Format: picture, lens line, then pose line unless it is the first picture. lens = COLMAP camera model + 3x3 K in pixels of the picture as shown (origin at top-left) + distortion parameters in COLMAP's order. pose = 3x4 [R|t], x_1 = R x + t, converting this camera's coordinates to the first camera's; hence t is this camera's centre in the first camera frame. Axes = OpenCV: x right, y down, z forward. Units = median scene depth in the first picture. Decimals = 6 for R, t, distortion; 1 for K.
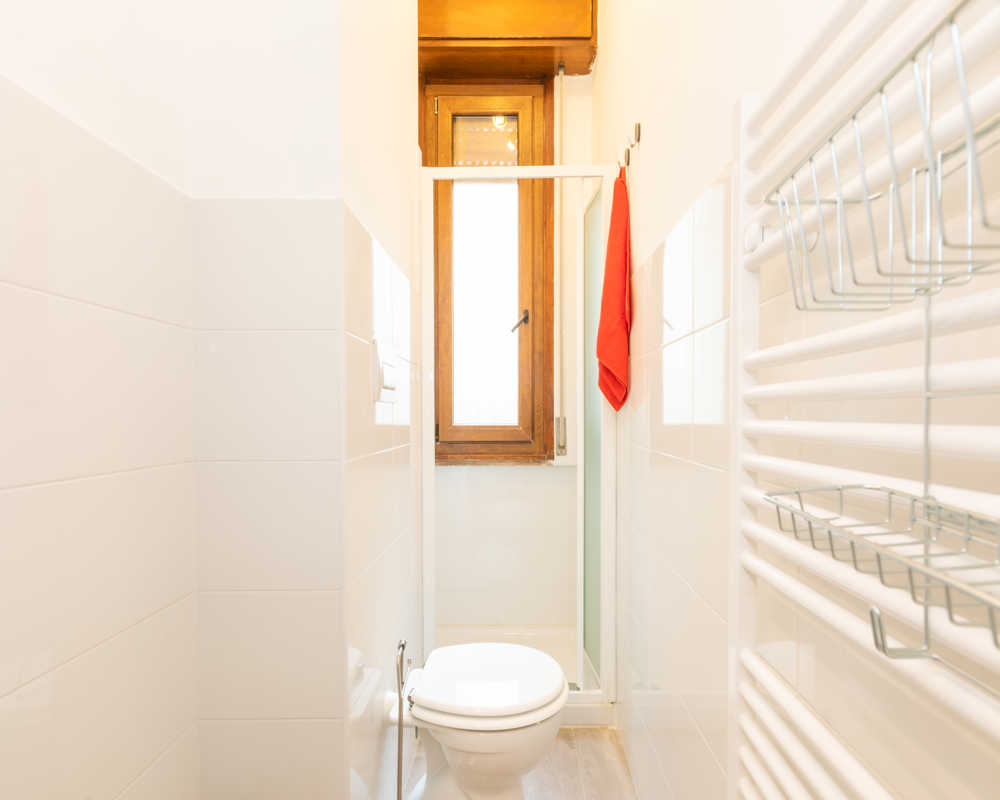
lens RADIAL K [[493.8, 0, 518.1], [0, 493.8, 419.4], [0, 0, 1]] dist [-0.001644, -0.000900]
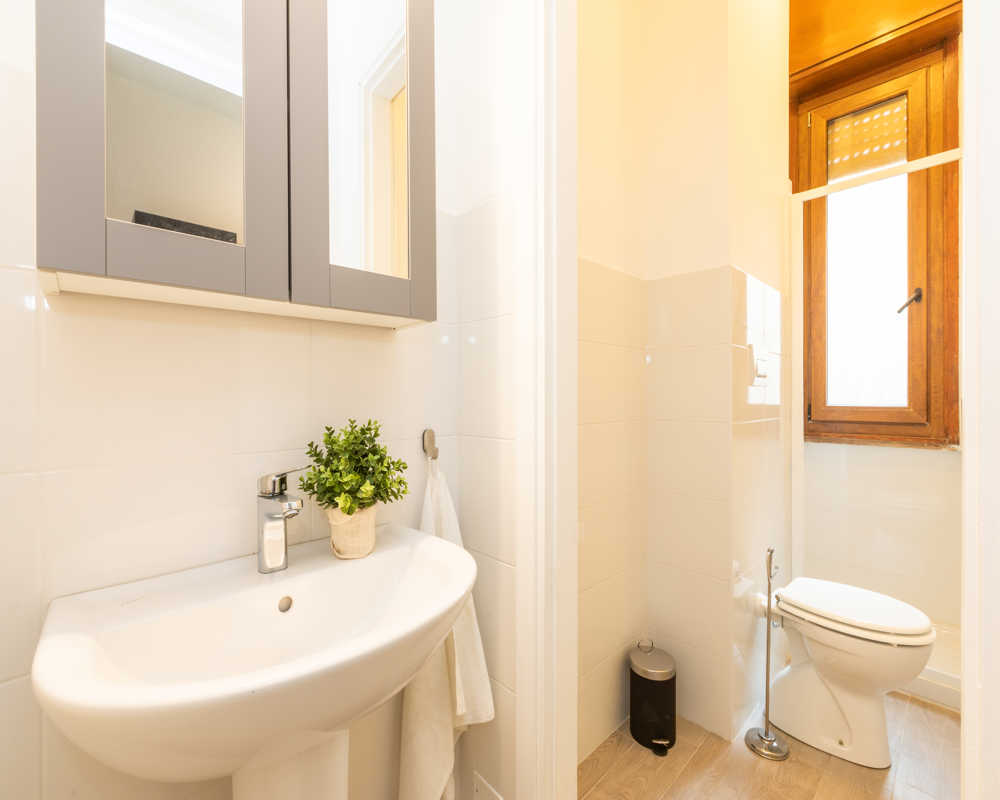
lens RADIAL K [[478.7, 0, 486.5], [0, 478.7, 400.4], [0, 0, 1]] dist [-0.000238, -0.001262]
pose [[0.716532, 0.006331, -0.697525, 0.071513], [-0.005603, 0.999979, 0.003320, 0.001124], [0.697531, 0.001529, 0.716553, -0.293306]]
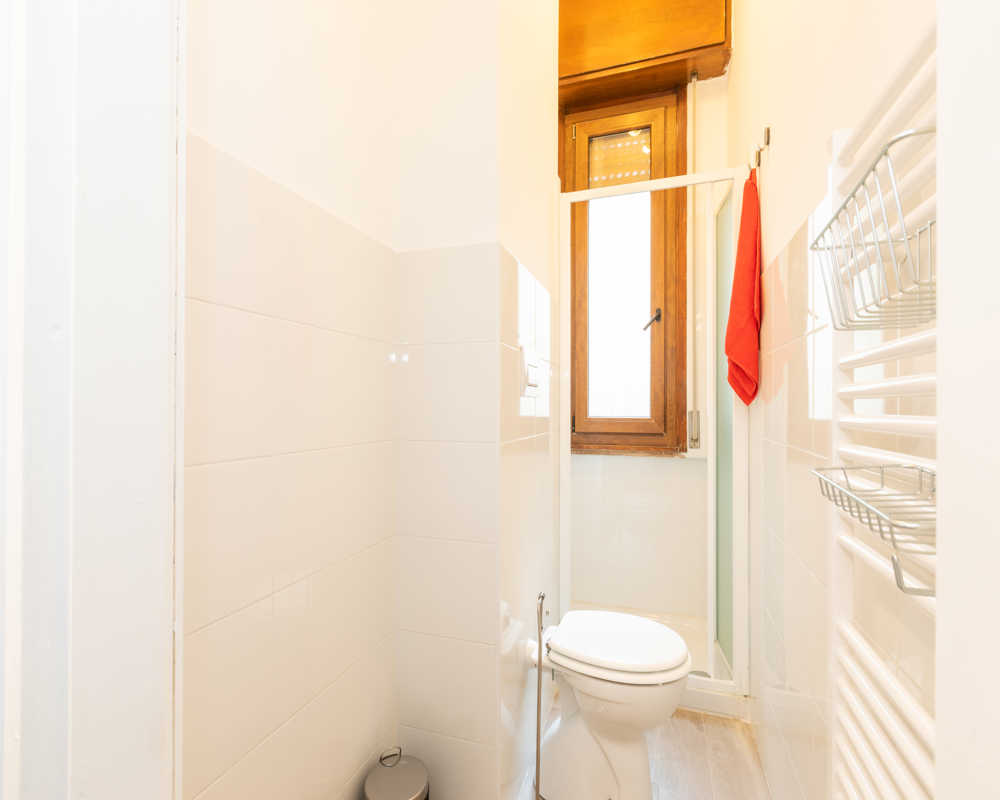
lens RADIAL K [[479.1, 0, 503.0], [0, 479.1, 403.9], [0, 0, 1]] dist [0.000581, -0.000131]
pose [[0.951792, 0.003071, -0.306730, 0.016438], [-0.008589, 0.999825, -0.016643, 0.001009], [0.306625, 0.018476, 0.951651, -0.075847]]
